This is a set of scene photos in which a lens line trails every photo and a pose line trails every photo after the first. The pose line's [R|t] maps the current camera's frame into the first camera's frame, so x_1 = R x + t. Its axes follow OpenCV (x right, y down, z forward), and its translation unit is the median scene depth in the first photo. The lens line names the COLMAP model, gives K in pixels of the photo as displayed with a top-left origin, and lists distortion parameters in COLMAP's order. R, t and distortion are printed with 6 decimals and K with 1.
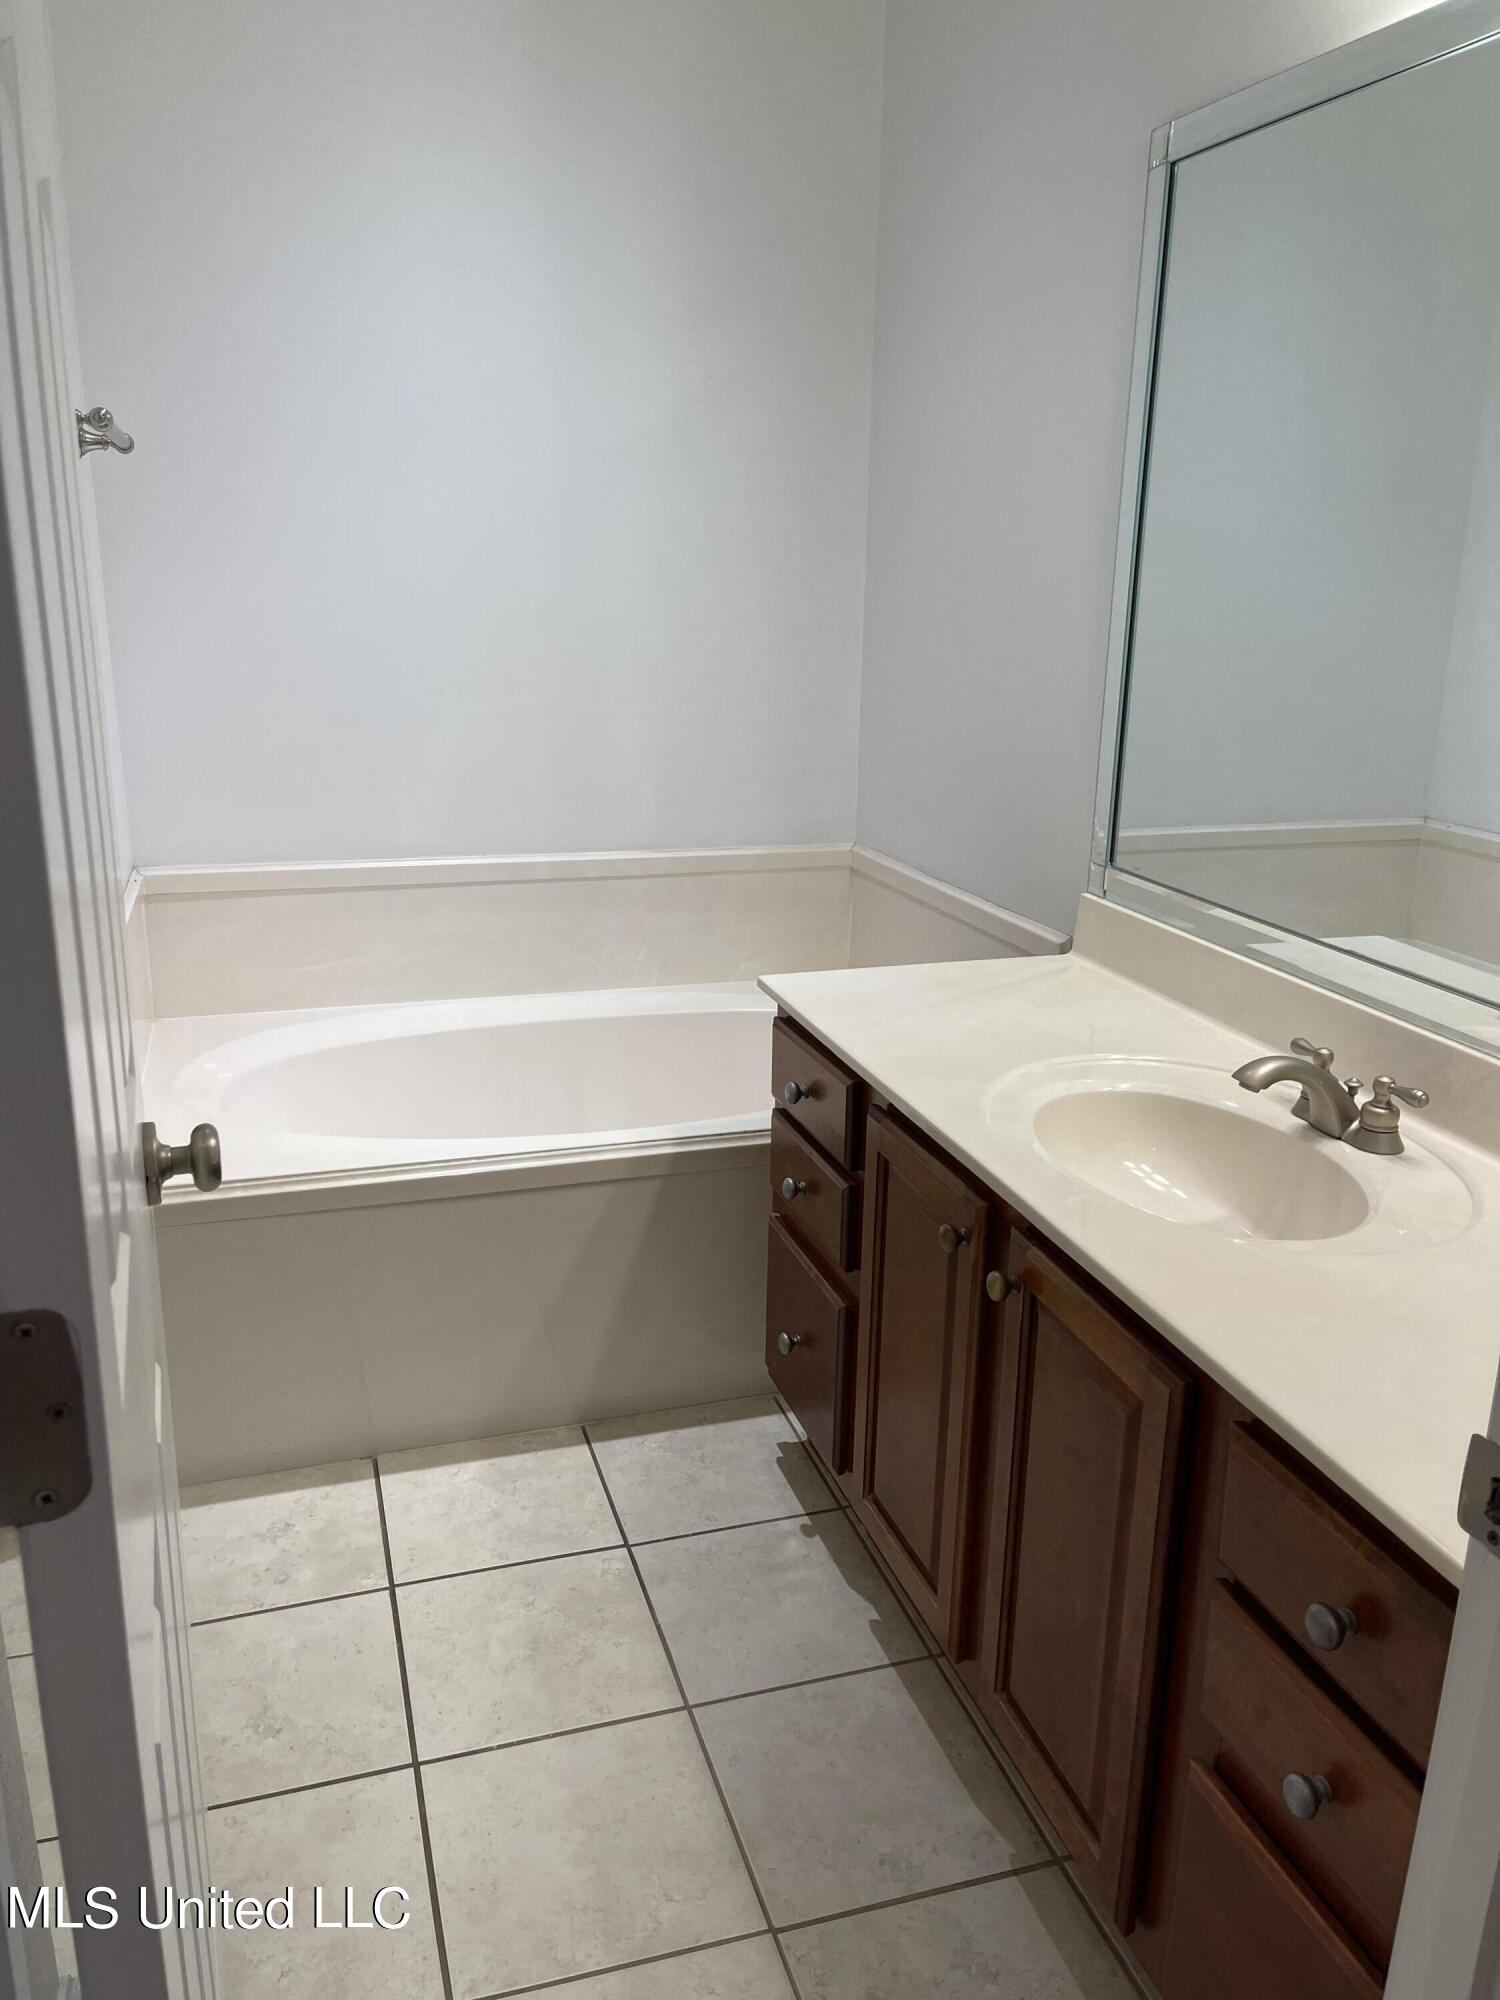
lens RADIAL K [[1523.7, 0, 748.7], [0, 1523.7, 998.6], [0, 0, 1]] dist [0.002834, -0.006992]
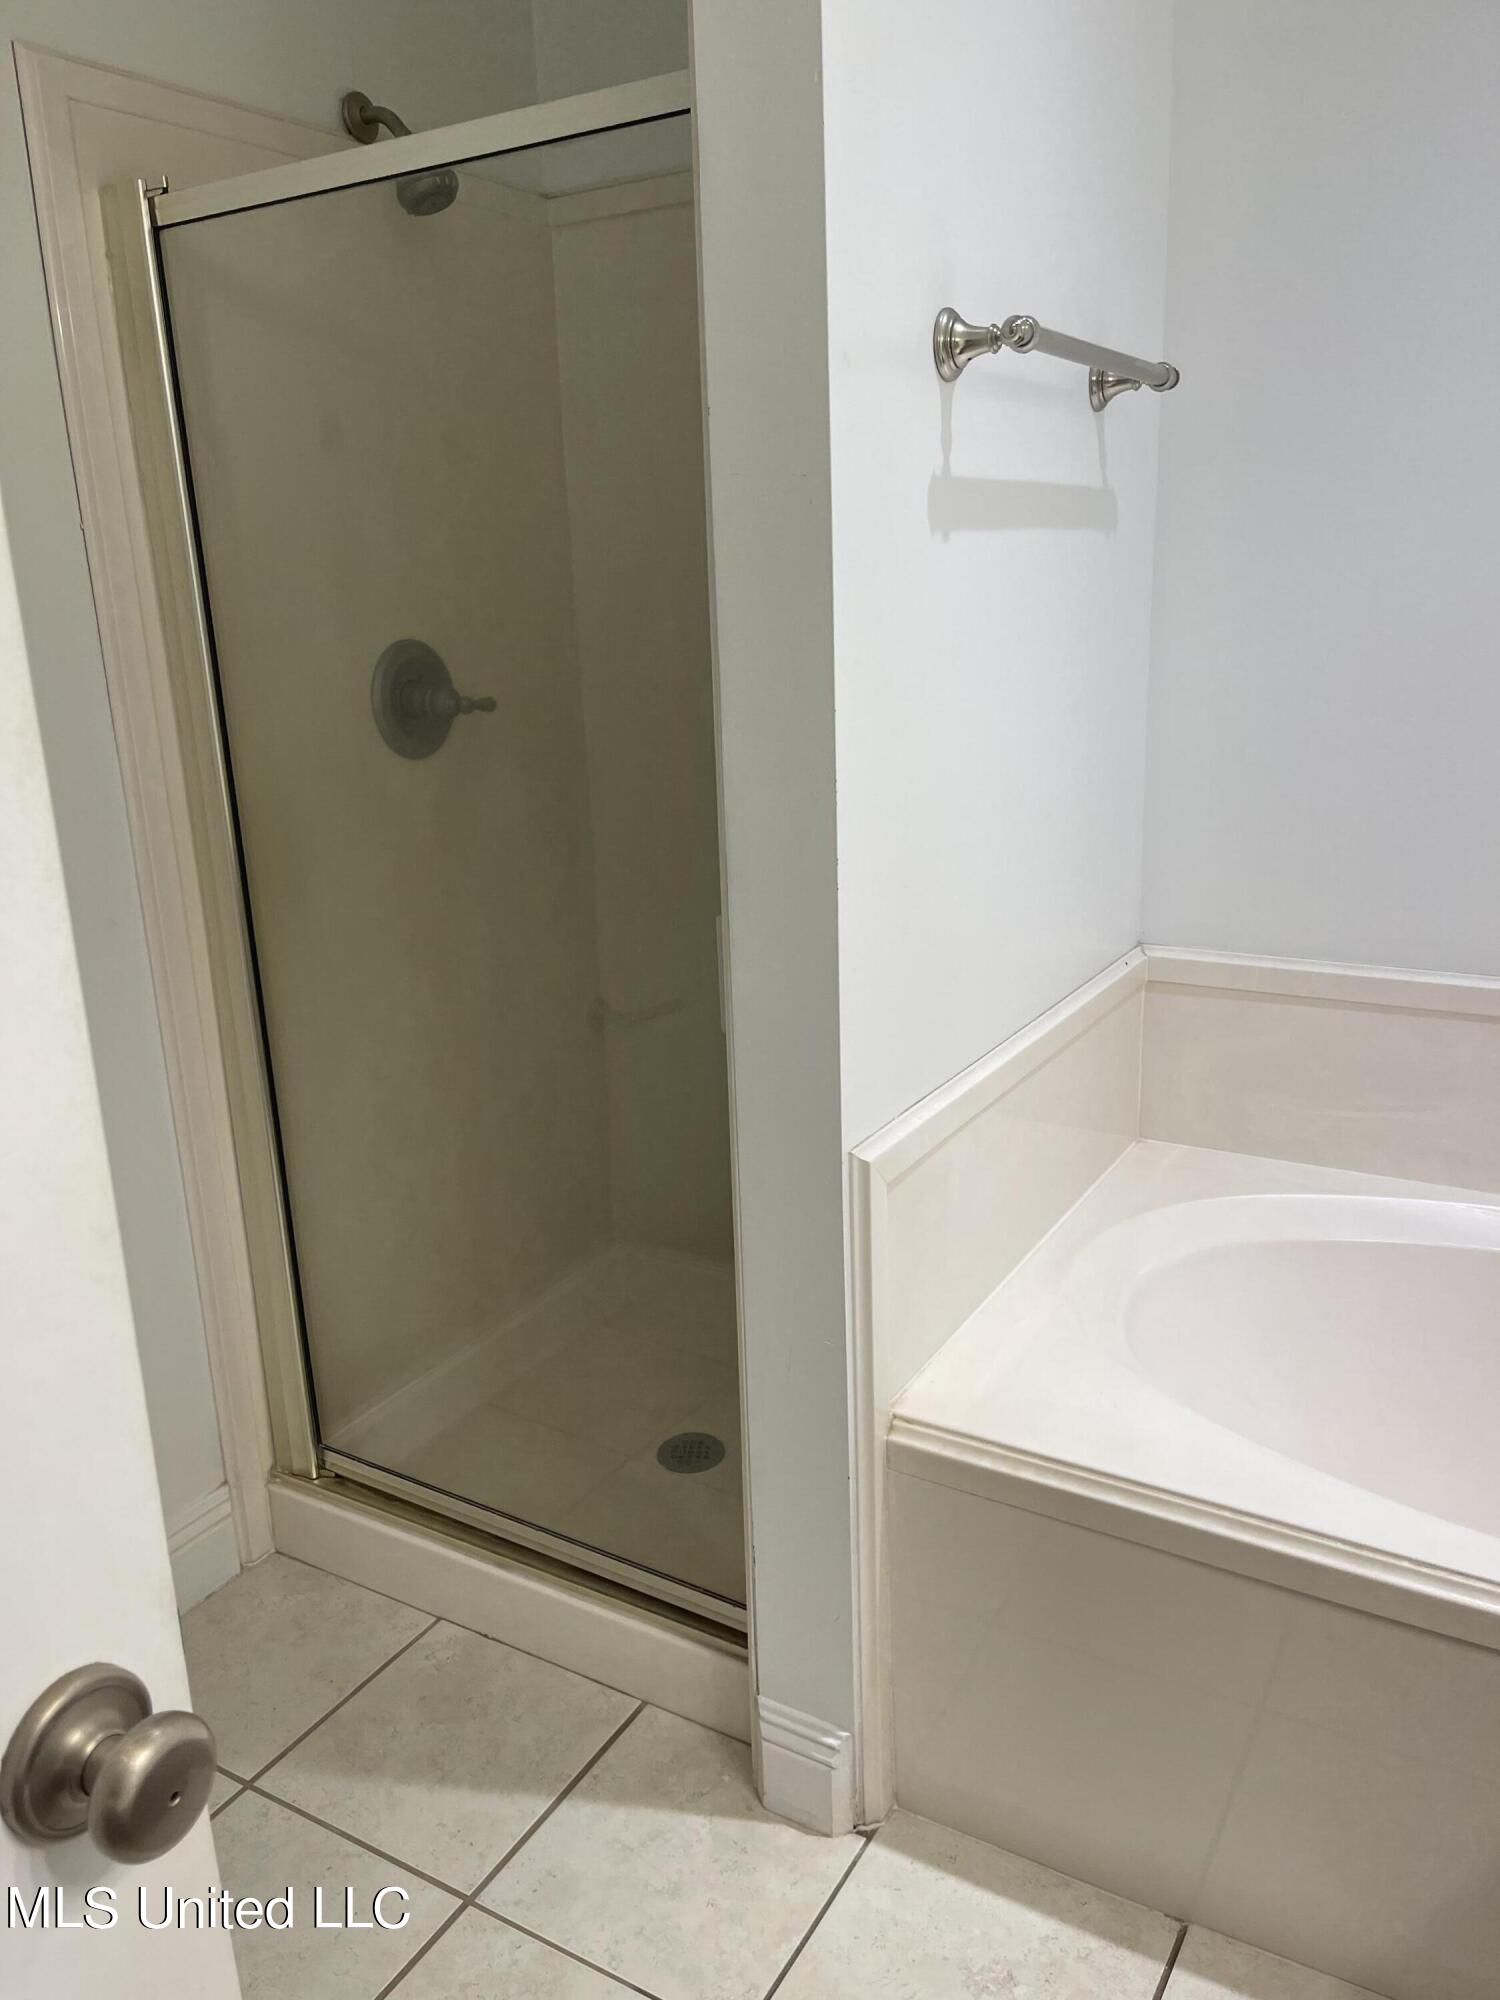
lens RADIAL K [[1523.7, 0, 757.4], [0, 1523.7, 1004.2], [0, 0, 1]] dist [0.002834, -0.006992]
pose [[0.669928, 0.164203, -0.724040, 0.036183], [-0.155886, 0.984606, 0.079059, -0.105776], [0.725876, 0.059904, 0.685212, 0.406242]]
